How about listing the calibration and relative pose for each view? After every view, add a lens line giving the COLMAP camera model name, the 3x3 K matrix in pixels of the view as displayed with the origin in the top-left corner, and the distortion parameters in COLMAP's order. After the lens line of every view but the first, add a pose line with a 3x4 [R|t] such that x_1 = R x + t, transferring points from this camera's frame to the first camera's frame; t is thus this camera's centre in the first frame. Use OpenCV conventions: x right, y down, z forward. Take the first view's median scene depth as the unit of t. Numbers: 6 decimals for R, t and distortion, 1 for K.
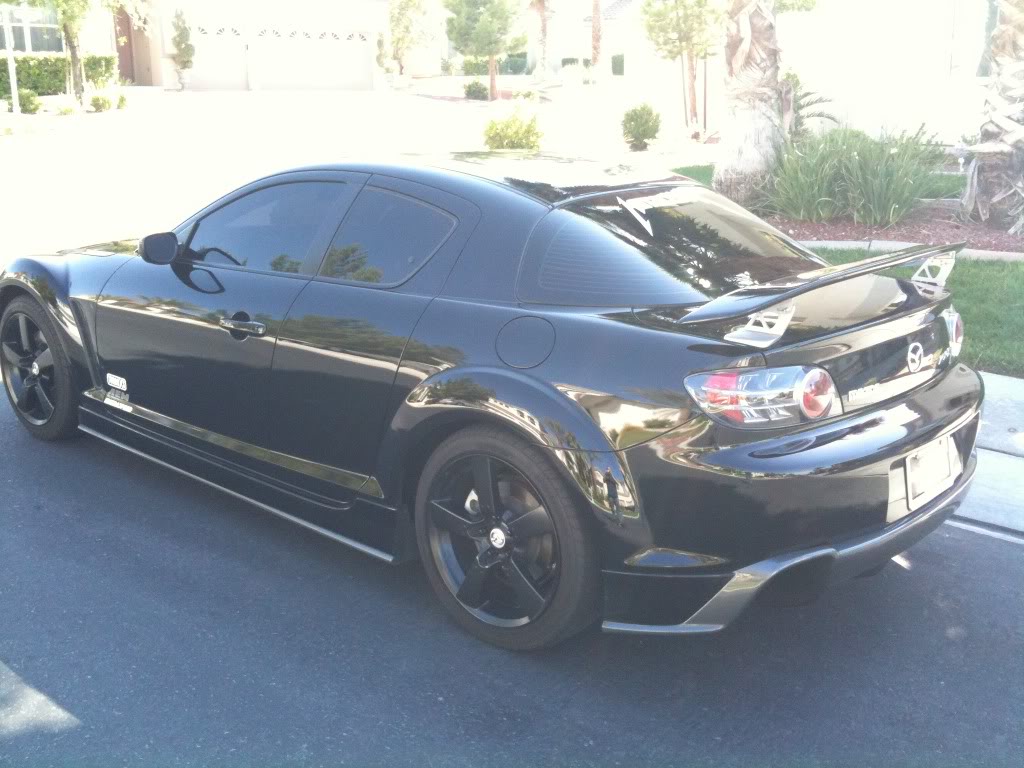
lens RADIAL K [[1062.7, 0, 511.9], [0, 1062.7, 389.8], [0, 0, 1]] dist [-0.022186, 0.000000]
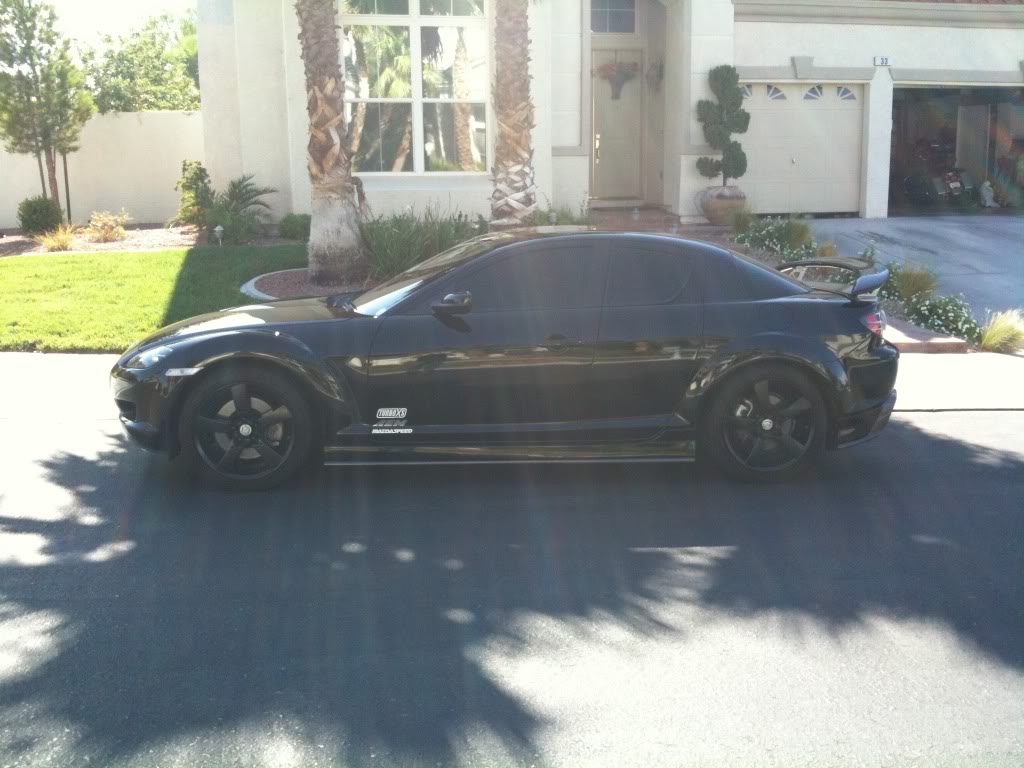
lens RADIAL K [[1062.7, 0, 511.9], [0, 1062.7, 379.5], [0, 0, 1]] dist [-0.022186, 0.000000]
pose [[0.689555, -0.135277, 0.711487, -0.562316], [0.198200, 0.980145, -0.005732, -0.005243], [-0.696585, 0.144969, 0.702676, -0.003292]]
